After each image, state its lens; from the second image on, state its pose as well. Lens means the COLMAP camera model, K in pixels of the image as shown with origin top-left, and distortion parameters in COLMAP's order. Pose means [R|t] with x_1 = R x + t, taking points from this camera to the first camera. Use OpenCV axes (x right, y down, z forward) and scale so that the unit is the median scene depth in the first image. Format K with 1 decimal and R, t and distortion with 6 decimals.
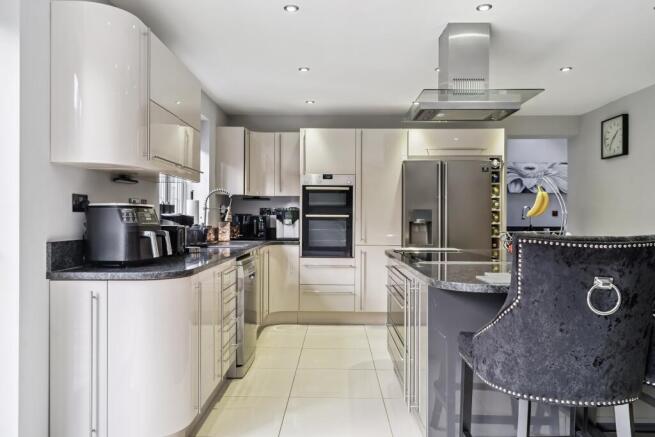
lens RADIAL K [[503.4, 0, 328.3], [0, 503.4, 218.9], [0, 0, 1]] dist [0.000490, 0.000019]
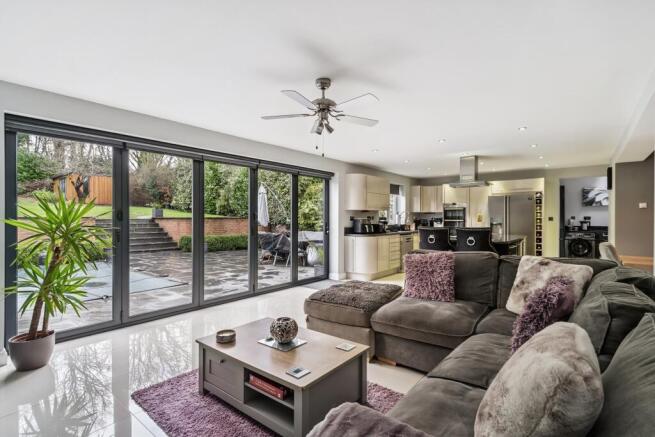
lens RADIAL K [[302.9, 0, 327.6], [0, 302.9, 219.3], [0, 0, 1]] dist [-0.000271, -0.000015]
pose [[0.803584, -0.001053, -0.595191, 0.373172], [0.000321, 0.999999, -0.001334, -0.009898], [0.595192, 0.000881, 0.803583, -0.508588]]
